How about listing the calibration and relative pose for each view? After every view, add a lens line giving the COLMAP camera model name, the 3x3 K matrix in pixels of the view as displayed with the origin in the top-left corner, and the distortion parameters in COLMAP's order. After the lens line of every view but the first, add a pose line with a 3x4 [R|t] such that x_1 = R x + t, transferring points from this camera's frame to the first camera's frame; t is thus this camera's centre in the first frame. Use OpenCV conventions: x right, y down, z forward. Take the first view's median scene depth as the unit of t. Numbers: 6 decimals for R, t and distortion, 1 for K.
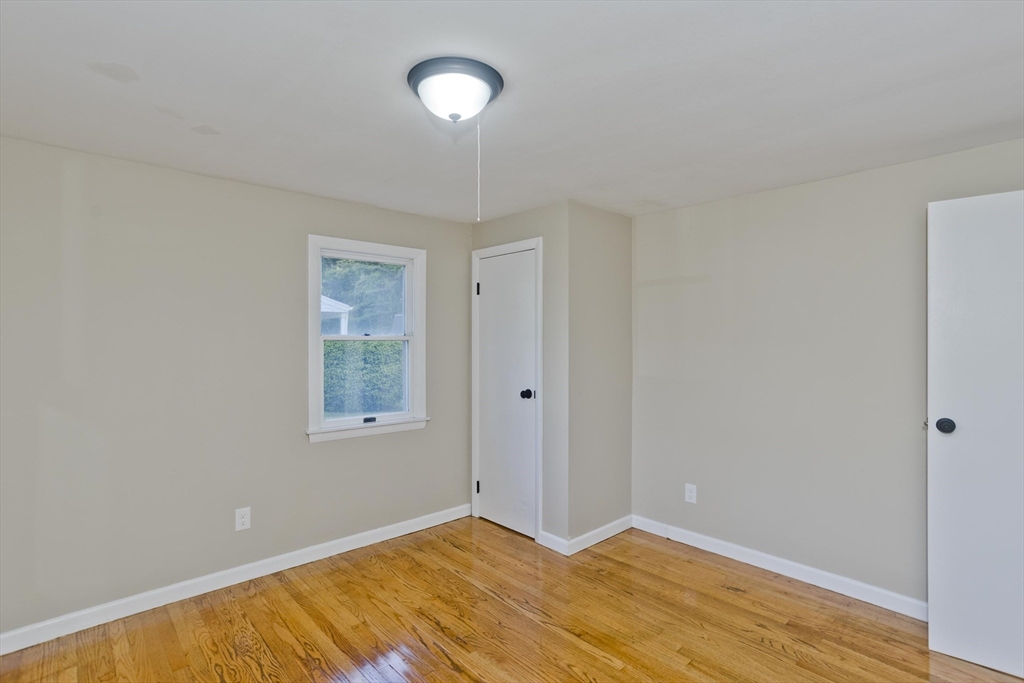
lens RADIAL K [[495.6, 0, 508.5], [0, 495.6, 345.1], [0, 0, 1]] dist [-0.041271, 0.024414]
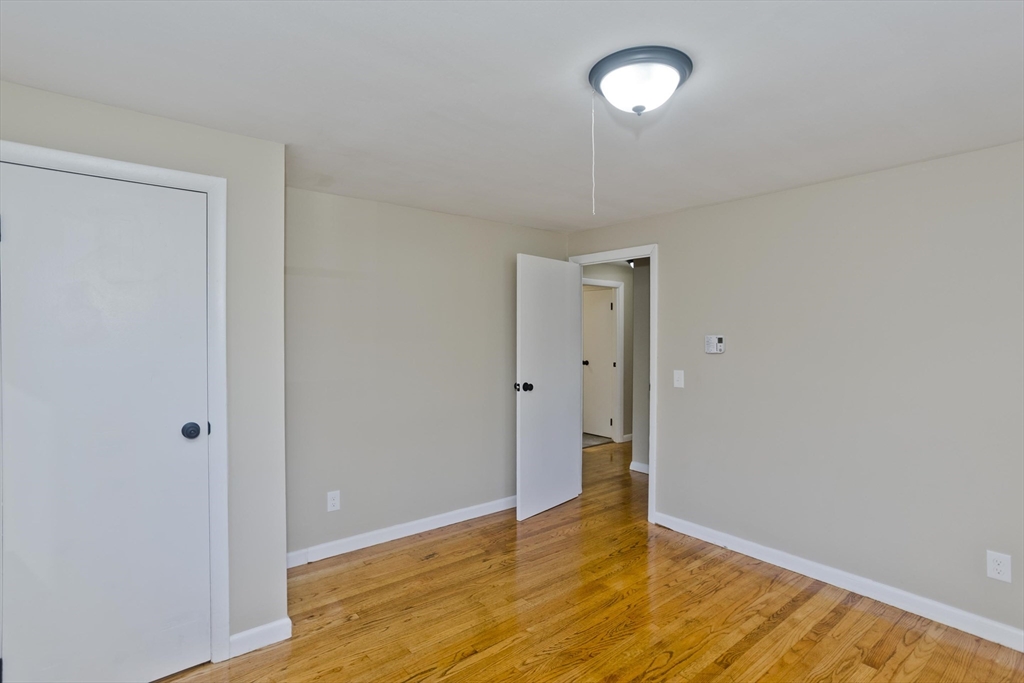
lens RADIAL K [[495.6, 0, 511.2], [0, 495.6, 339.2], [0, 0, 1]] dist [-0.041271, 0.024414]
pose [[0.074099, -0.009627, 0.997204, -0.666721], [0.013890, 0.999866, 0.008621, -0.015163], [-0.997154, 0.013212, 0.074223, 0.721686]]
